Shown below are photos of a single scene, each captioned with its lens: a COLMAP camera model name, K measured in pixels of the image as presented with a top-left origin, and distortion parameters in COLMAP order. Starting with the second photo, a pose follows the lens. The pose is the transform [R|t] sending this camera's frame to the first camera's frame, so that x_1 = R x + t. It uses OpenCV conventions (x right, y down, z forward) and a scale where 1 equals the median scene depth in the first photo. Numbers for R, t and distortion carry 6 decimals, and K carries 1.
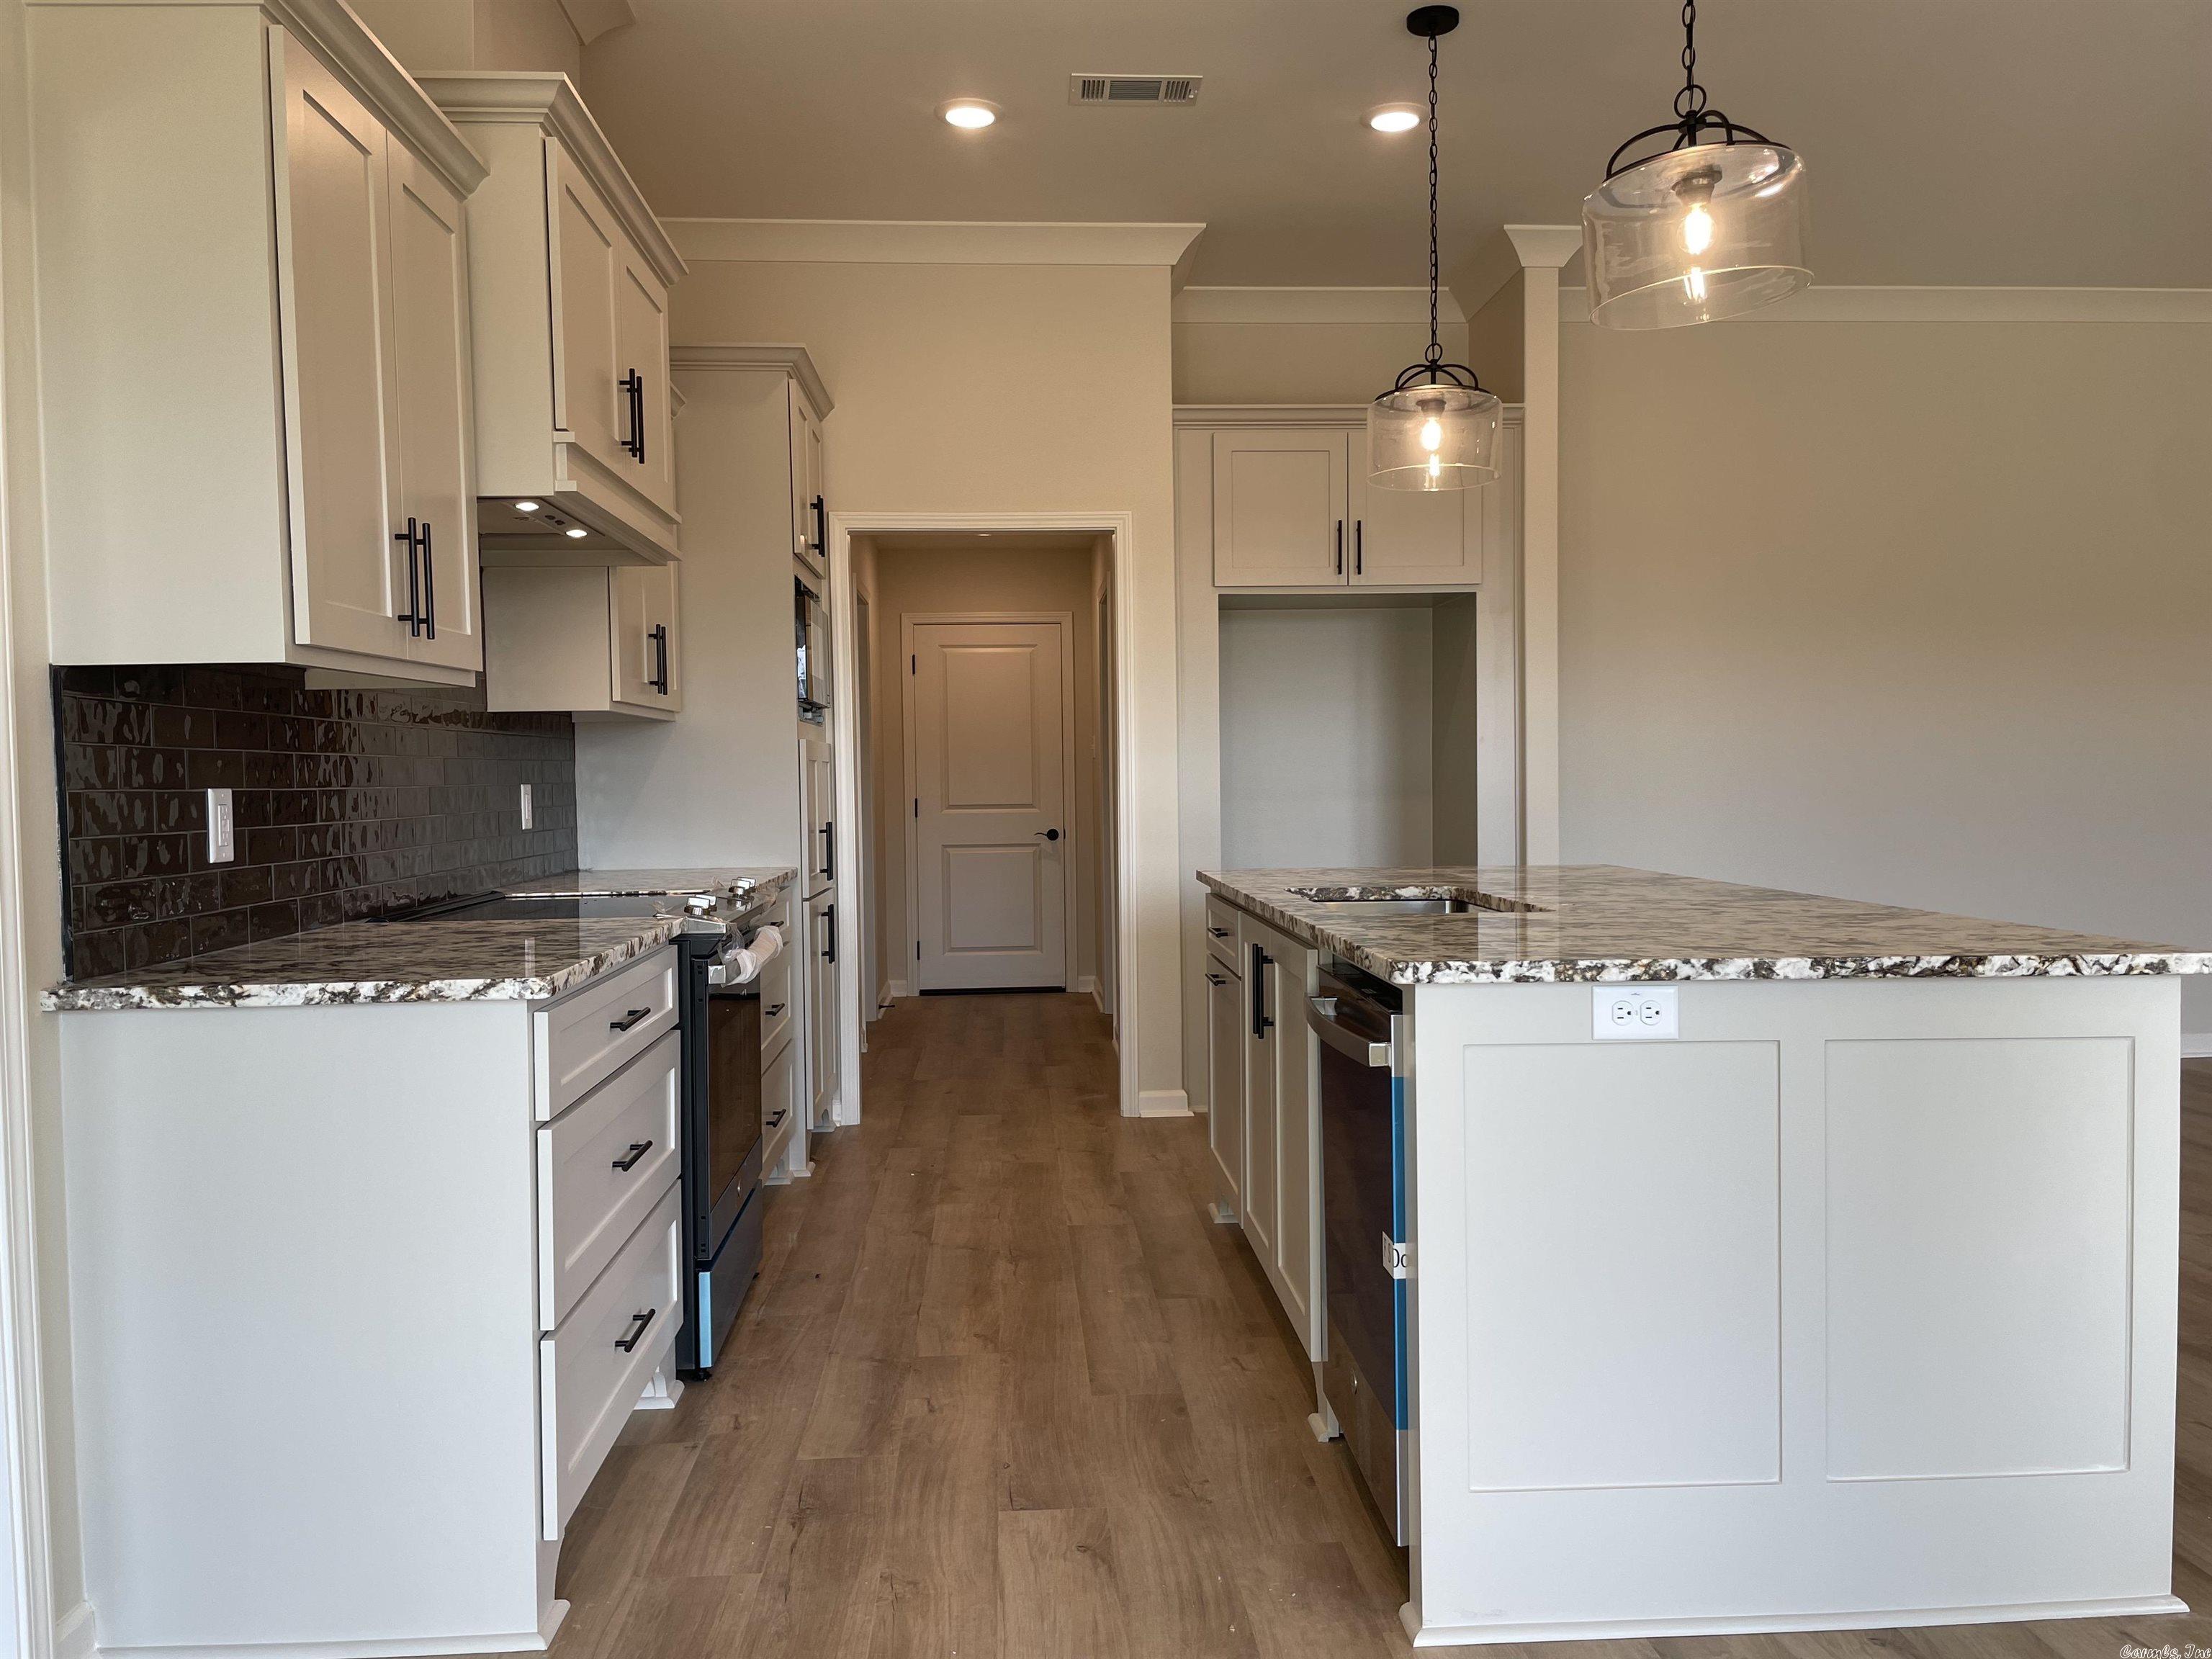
lens RADIAL K [[1668.7, 0, 1108.1], [0, 1668.7, 823.8], [0, 0, 1]] dist [0.090432, -0.118602]
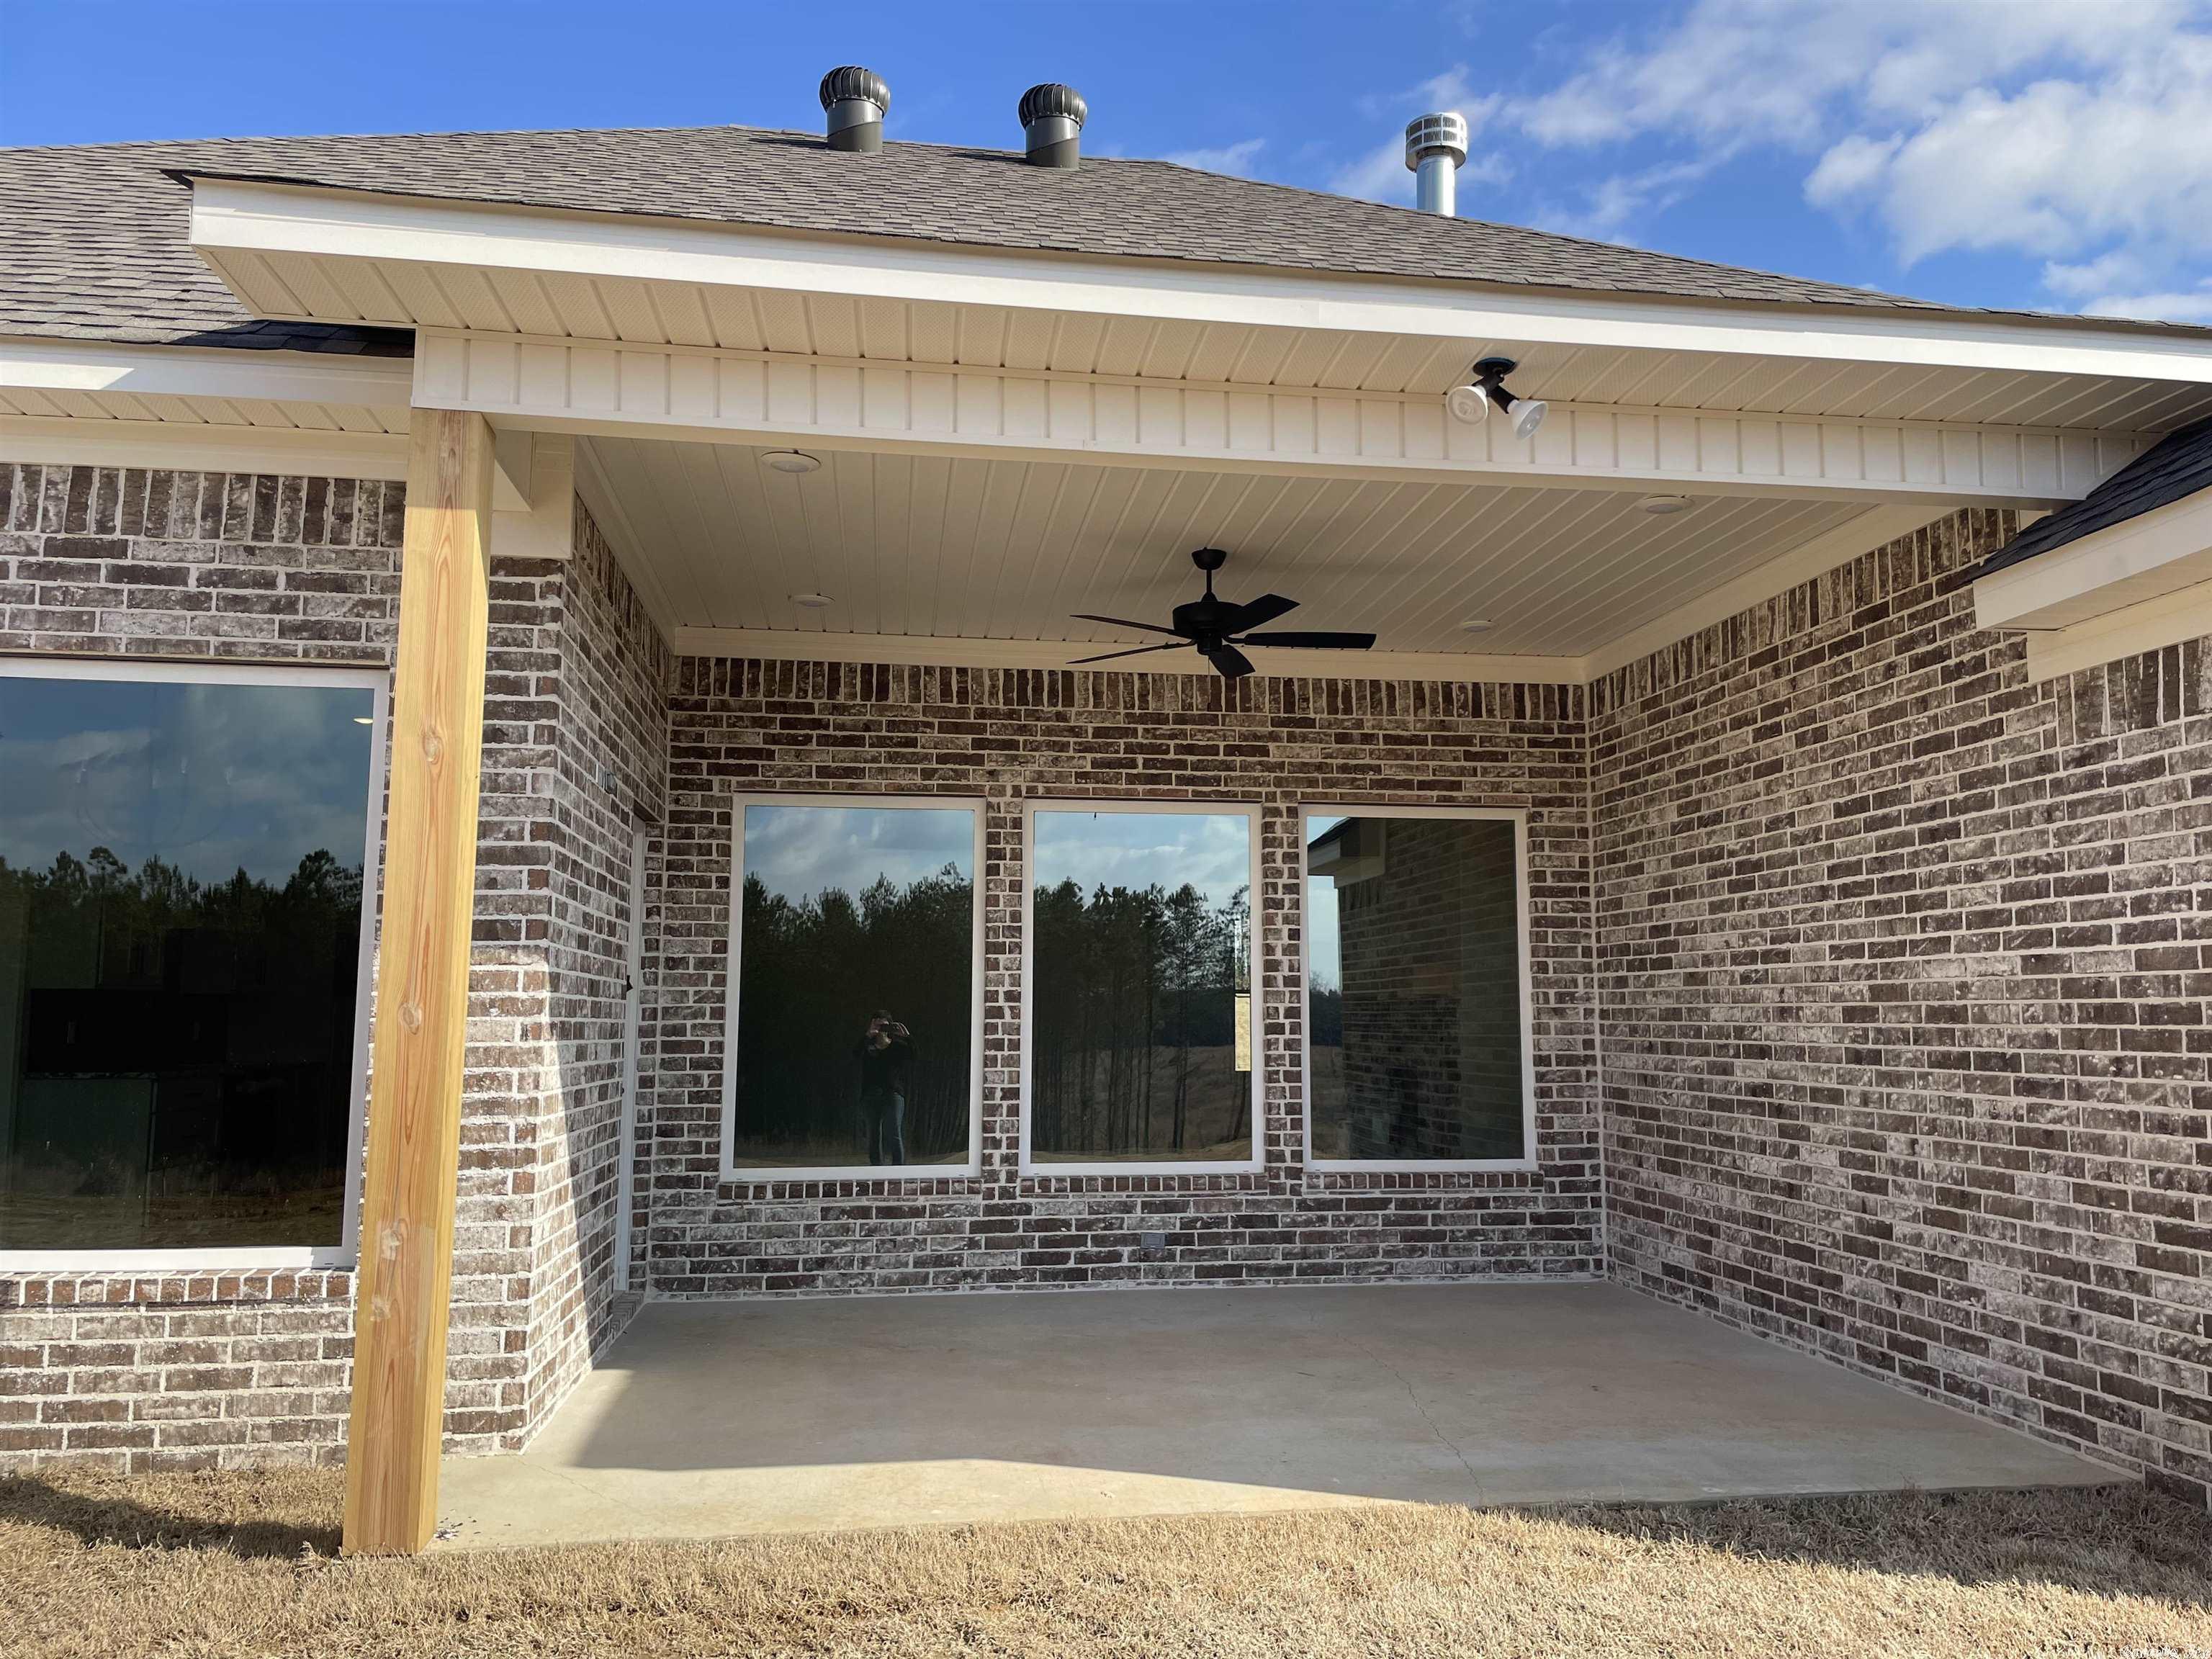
lens RADIAL K [[1668.7, 0, 1125.8], [0, 1668.7, 826.7], [0, 0, 1]] dist [0.090432, -0.118602]
pose [[0.996383, 0.026308, 0.080805, 0.902444], [-0.014197, 0.989042, -0.146947, 0.043925], [-0.083786, 0.145269, 0.985838, -1.802298]]
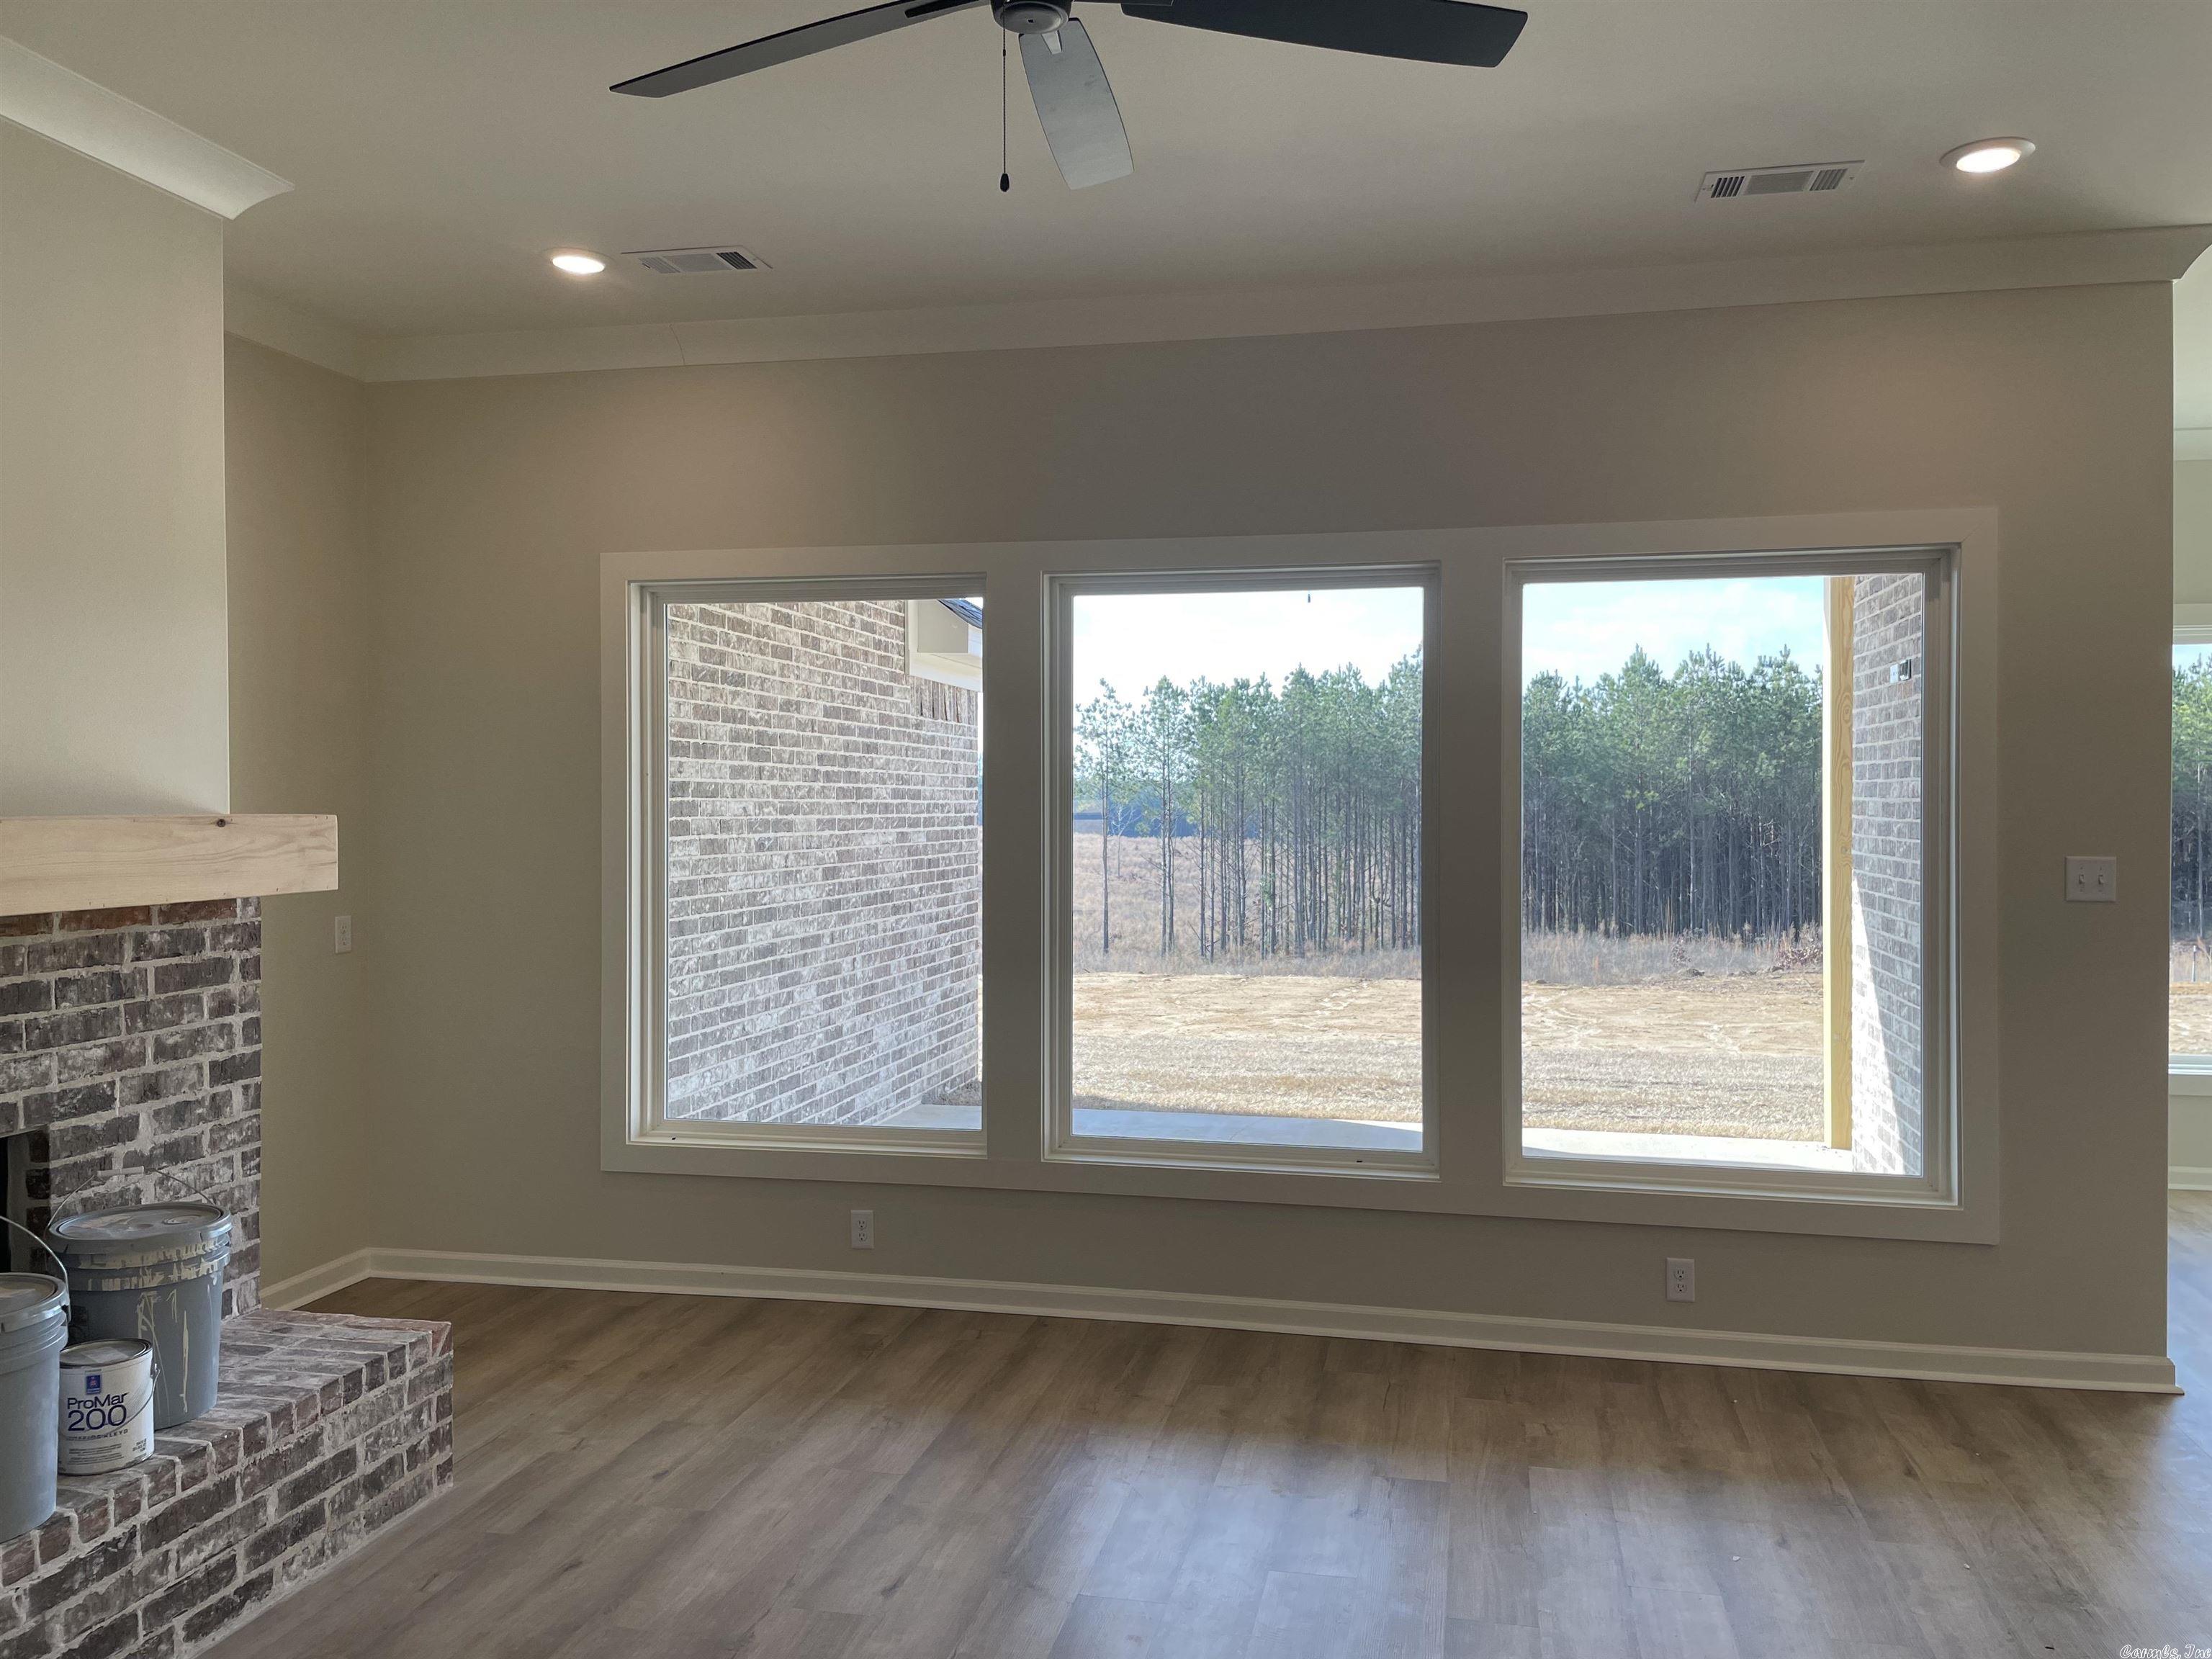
lens RADIAL K [[1668.7, 0, 1129.5], [0, 1668.7, 811.9], [0, 0, 1]] dist [0.090432, -0.118602]
pose [[-0.963871, 0.012055, 0.266098, 0.831865], [0.021038, 0.999300, 0.030933, -0.153667], [-0.265539, 0.035413, -0.963450, 1.572198]]
